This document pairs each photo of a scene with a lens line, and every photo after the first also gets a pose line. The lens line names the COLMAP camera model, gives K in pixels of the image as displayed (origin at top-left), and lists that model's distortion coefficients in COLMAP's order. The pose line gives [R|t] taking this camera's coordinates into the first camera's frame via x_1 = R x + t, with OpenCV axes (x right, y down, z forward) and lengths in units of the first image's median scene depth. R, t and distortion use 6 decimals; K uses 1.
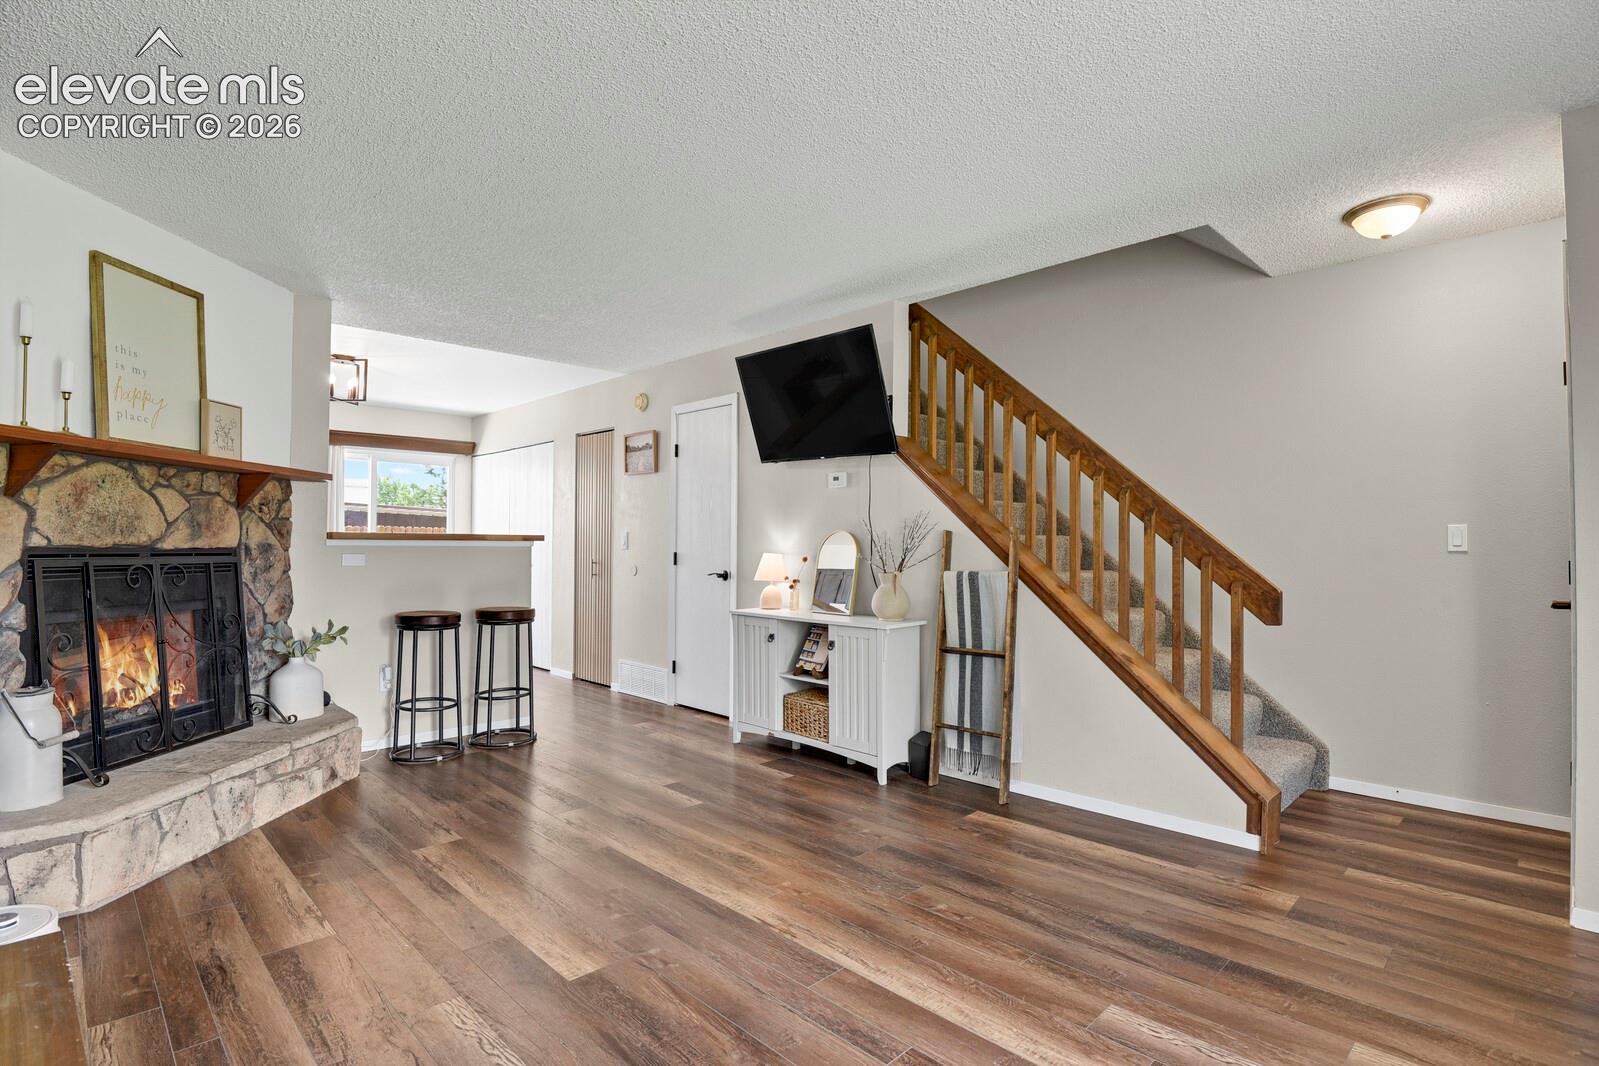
lens RADIAL K [[781.4, 0, 787.2], [0, 781.4, 540.6], [0, 0, 1]] dist [-0.028748, -0.001953]
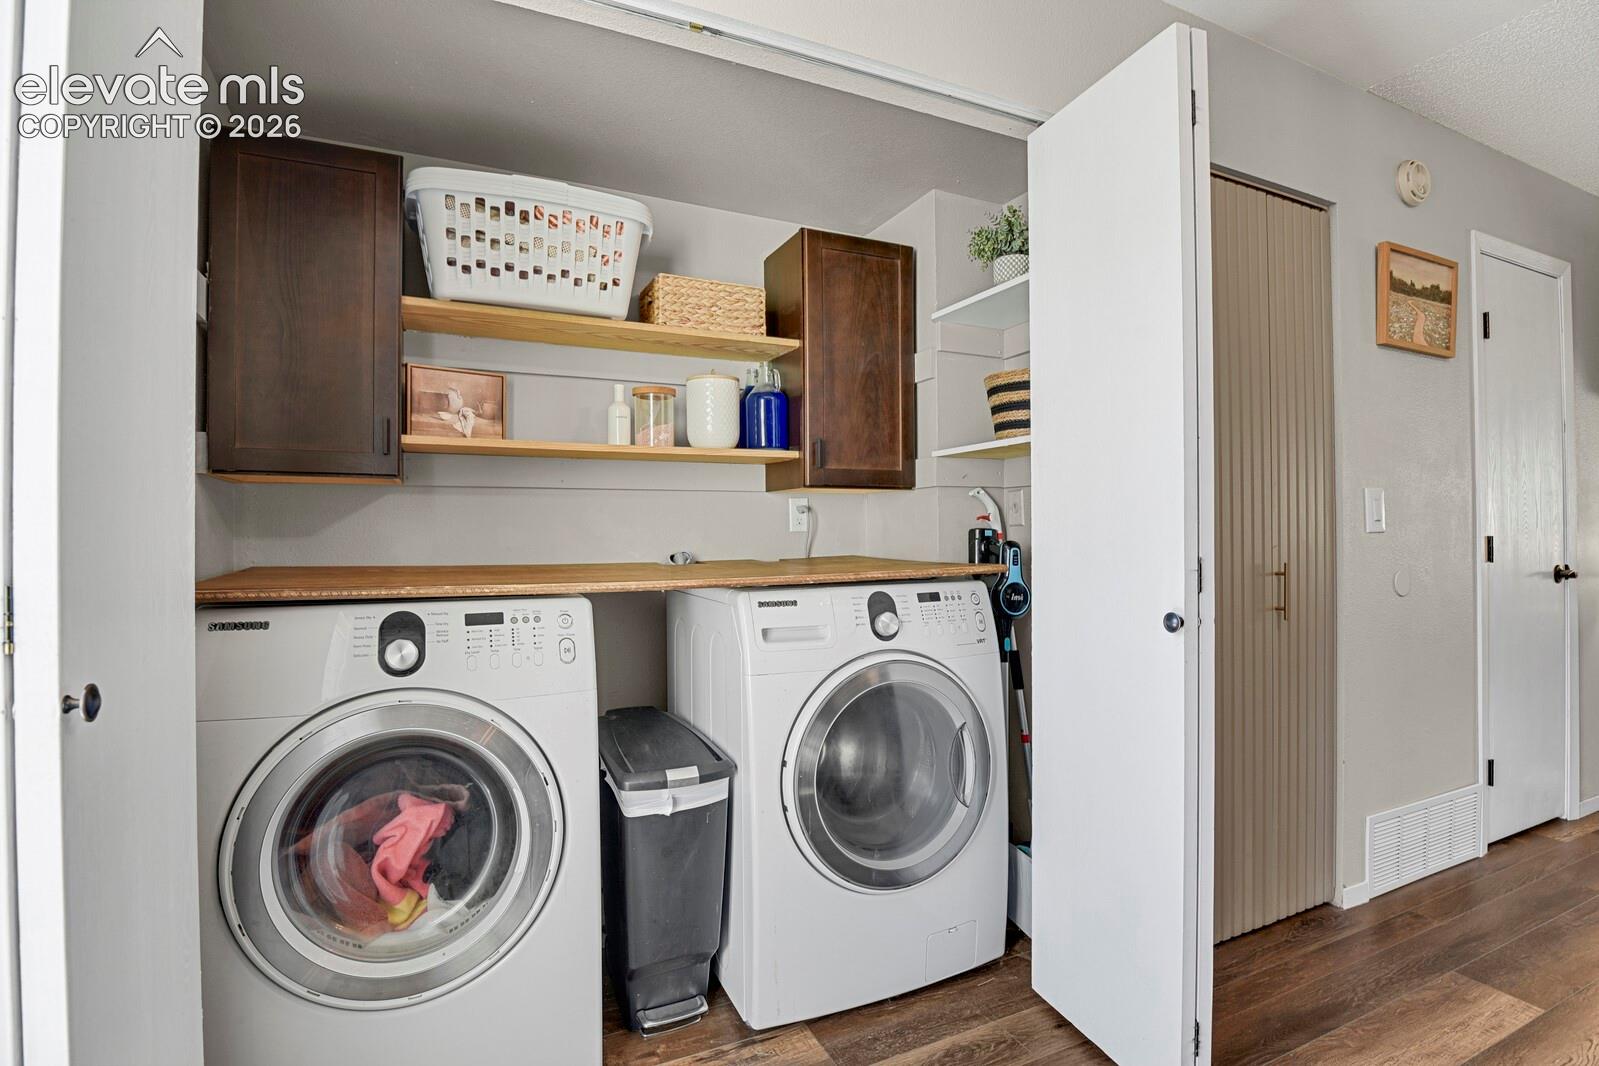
lens RADIAL K [[781.4, 0, 804.9], [0, 781.4, 530.1], [0, 0, 1]] dist [-0.028748, -0.001953]
pose [[0.320192, -0.000877, 0.947352, -1.238769], [0.001806, 0.999998, 0.000316, 0.018324], [-0.947351, 0.001610, 0.320193, 2.134307]]
